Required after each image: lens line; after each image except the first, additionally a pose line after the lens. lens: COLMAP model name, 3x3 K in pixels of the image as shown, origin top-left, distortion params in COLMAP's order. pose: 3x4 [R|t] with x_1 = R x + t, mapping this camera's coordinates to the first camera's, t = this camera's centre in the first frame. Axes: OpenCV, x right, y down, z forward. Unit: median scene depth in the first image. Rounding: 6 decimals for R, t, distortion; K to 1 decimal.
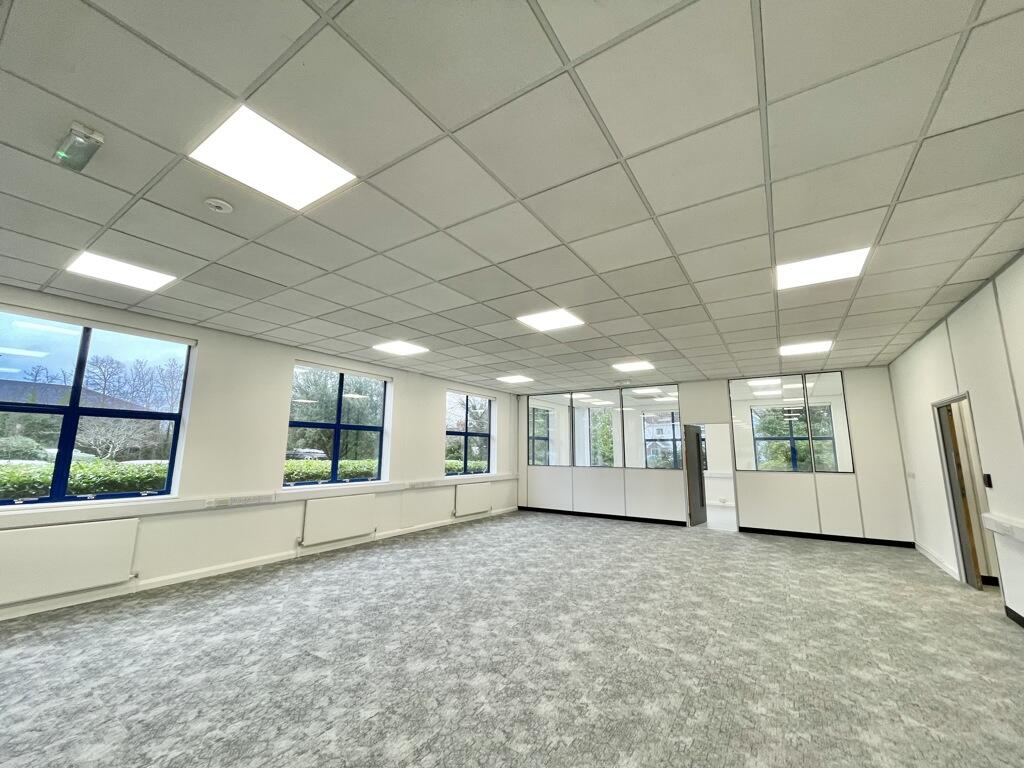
lens RADIAL K [[413.2, 0, 512.5], [0, 413.2, 379.2], [0, 0, 1]] dist [-0.003046, 0.000067]
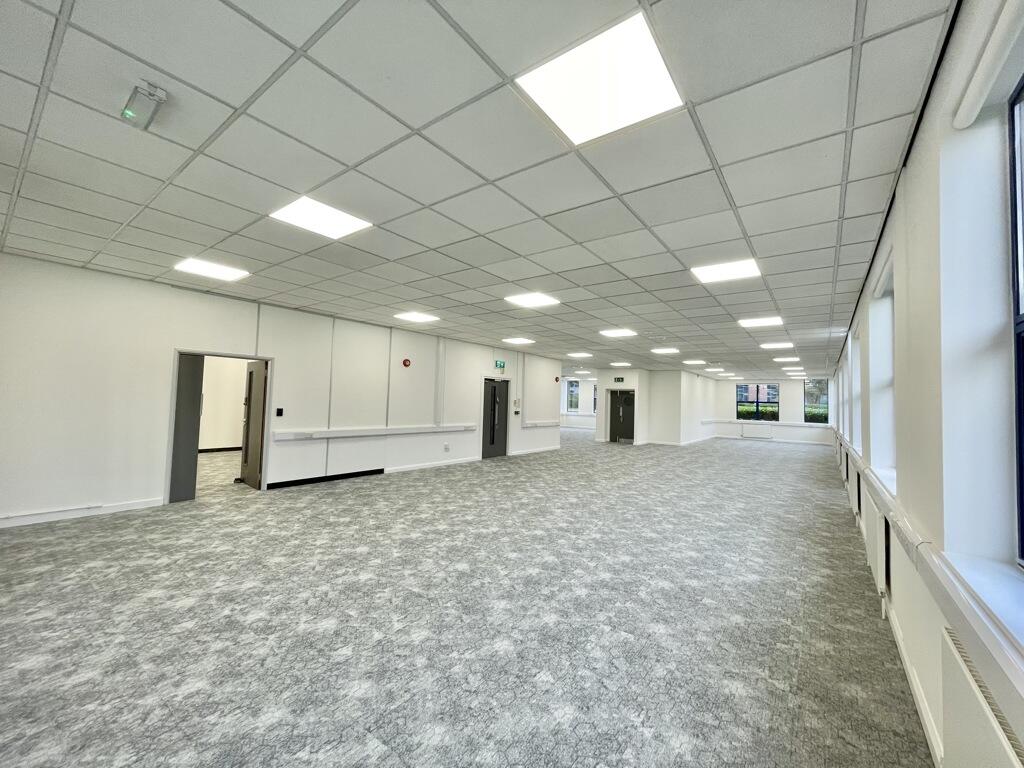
lens RADIAL K [[413.2, 0, 512.2], [0, 413.2, 379.8], [0, 0, 1]] dist [-0.003046, 0.000067]
pose [[-0.997318, -0.031764, 0.065934, 0.060869], [-0.045701, 0.973957, -0.222079, 0.349310], [-0.057163, -0.224497, -0.972797, 2.044898]]
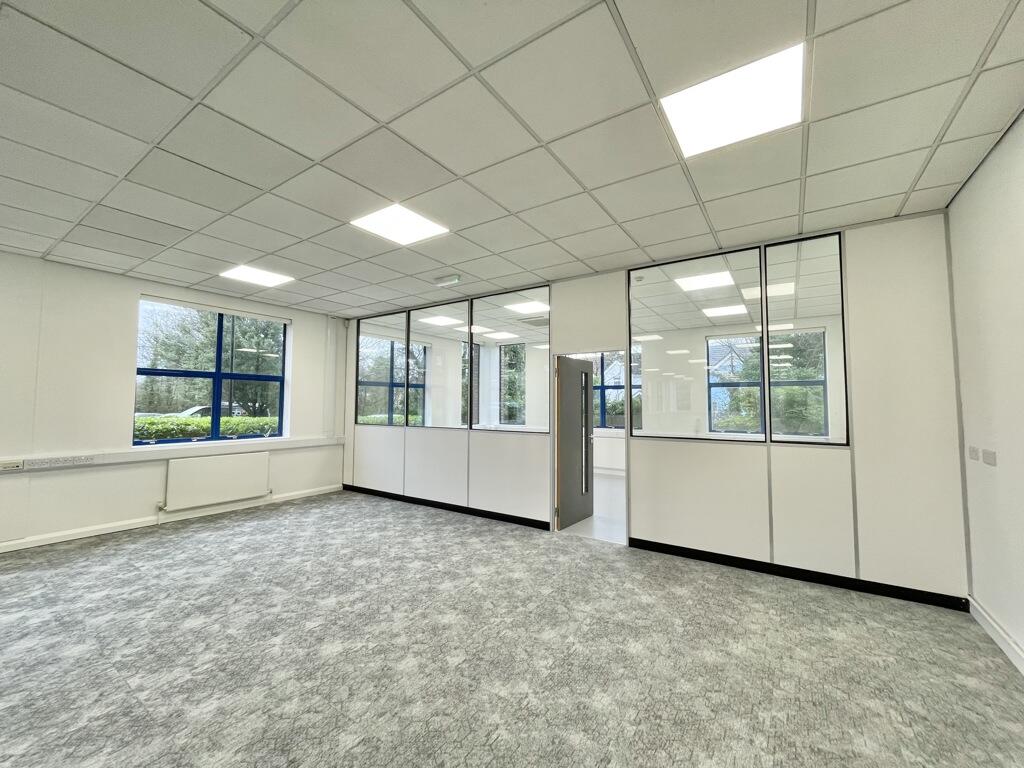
lens RADIAL K [[413.2, 0, 512.2], [0, 413.2, 378.8], [0, 0, 1]] dist [-0.003046, 0.000067]
pose [[0.999906, -0.002404, -0.013492, 0.623621], [0.003869, 0.993965, 0.109626, 0.134879], [0.013147, -0.109667, 0.993881, 0.739178]]
